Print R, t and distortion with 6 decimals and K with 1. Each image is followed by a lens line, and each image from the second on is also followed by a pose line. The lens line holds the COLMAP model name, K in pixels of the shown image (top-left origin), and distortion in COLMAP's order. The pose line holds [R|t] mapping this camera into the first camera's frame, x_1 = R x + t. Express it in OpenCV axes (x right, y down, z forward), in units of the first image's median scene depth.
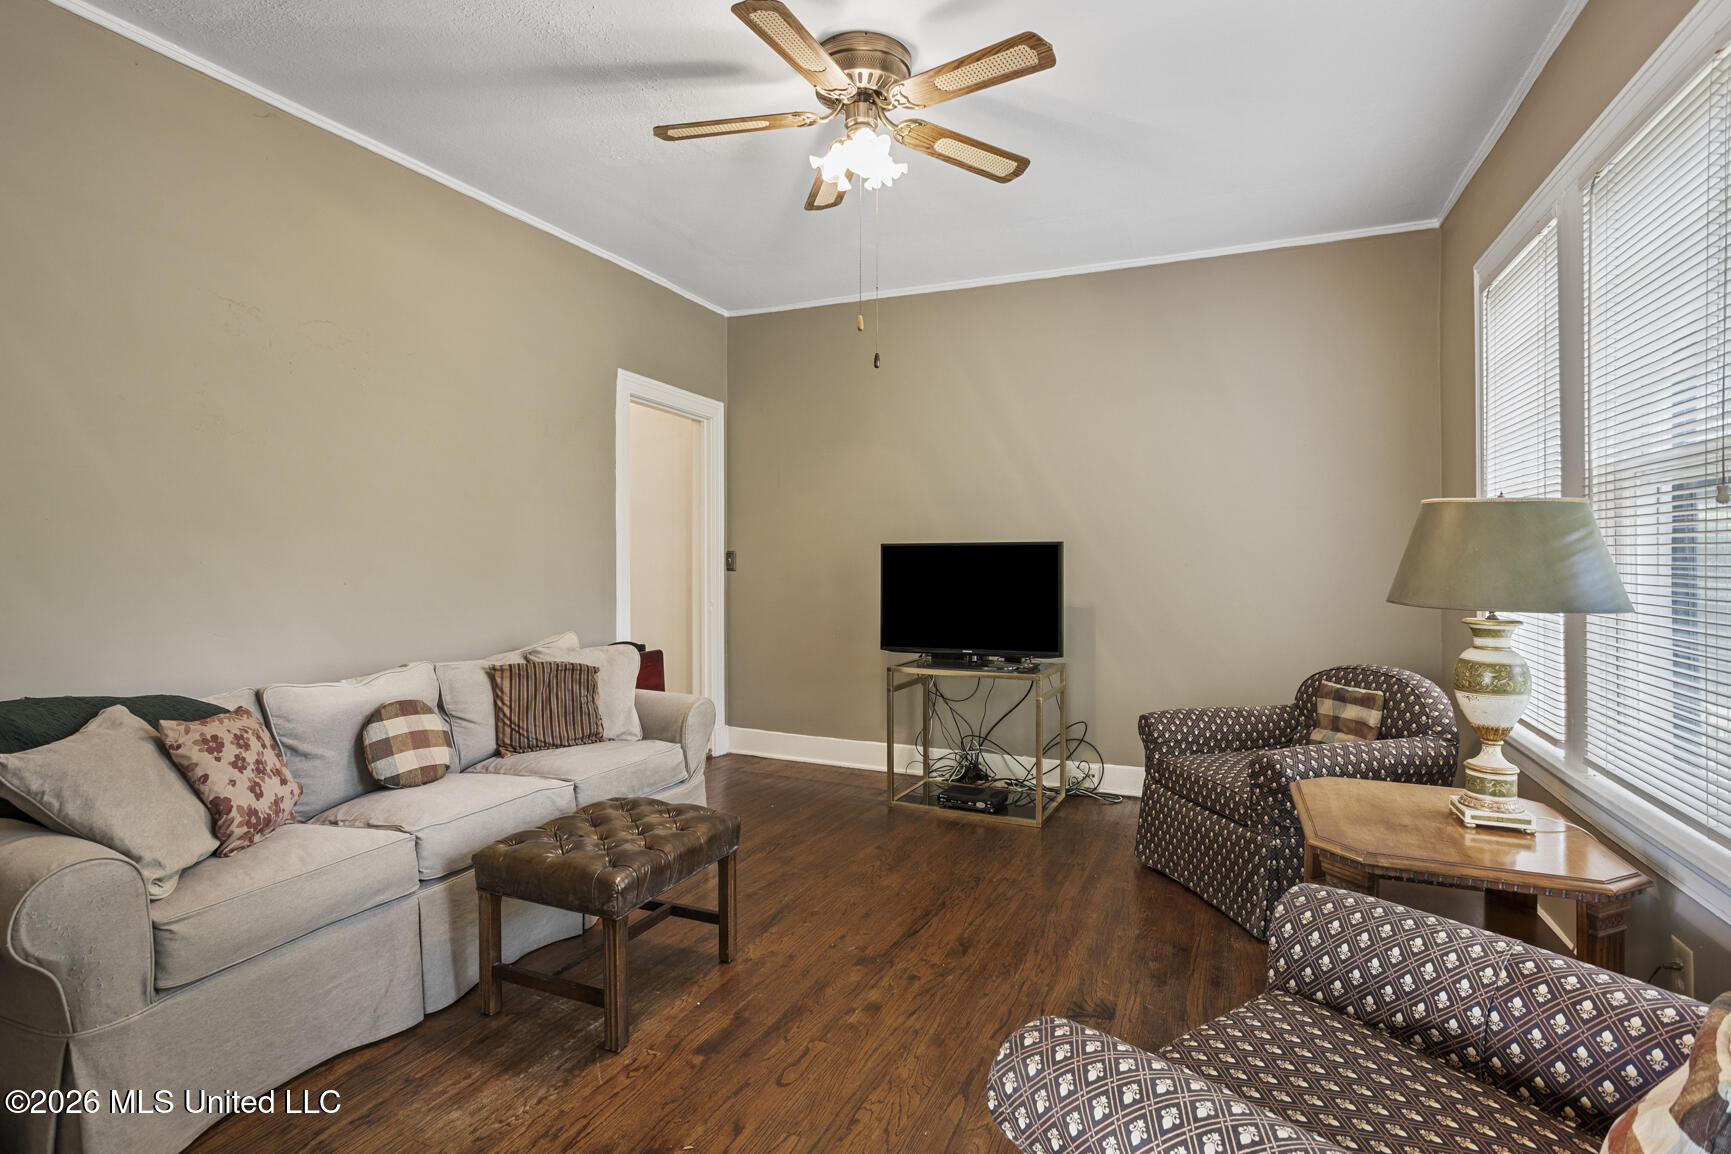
lens RADIAL K [[850.7, 0, 855.9], [0, 850.7, 560.1], [0, 0, 1]] dist [-0.021090, 0.007158]
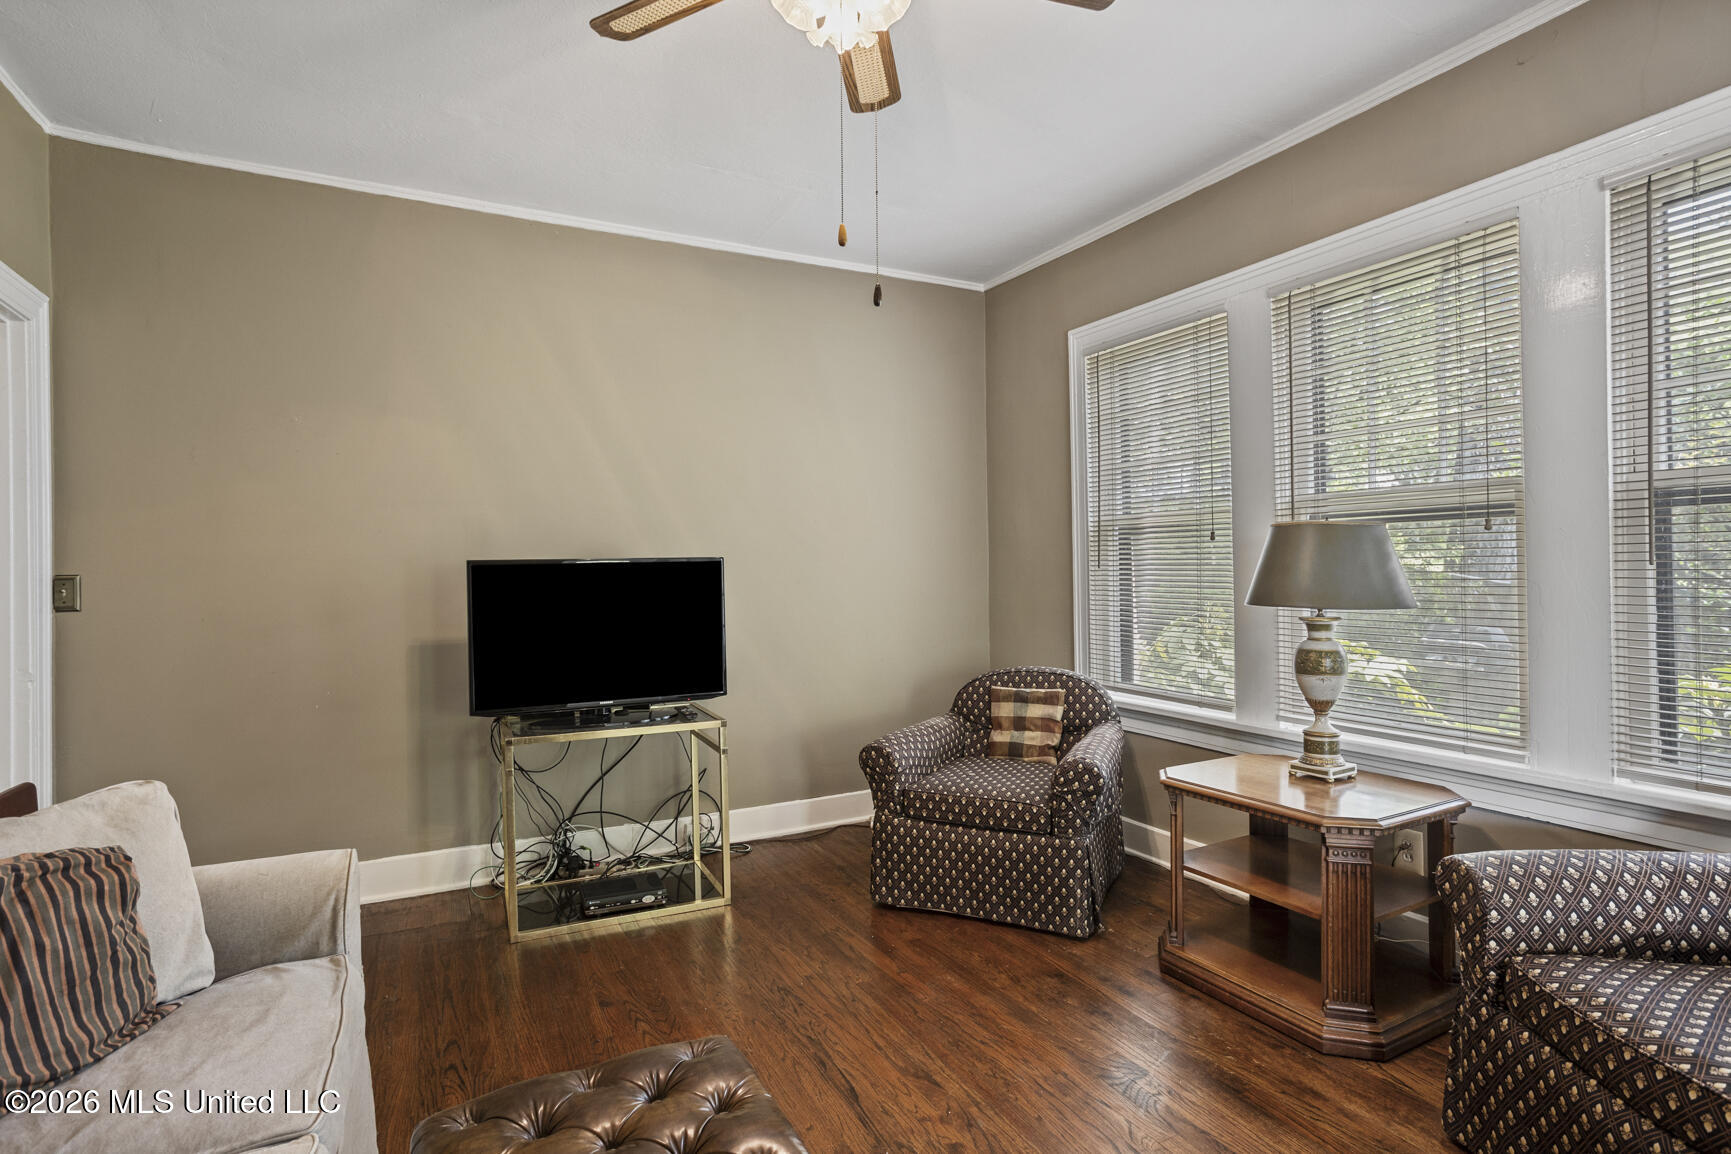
lens RADIAL K [[850.7, 0, 867.9], [0, 850.7, 572.4], [0, 0, 1]] dist [-0.021090, 0.007158]
pose [[0.618765, -0.009112, 0.785523, -0.398348], [0.017517, 0.999844, -0.002199, -0.004053], [-0.785381, 0.015121, 0.618828, 0.437147]]
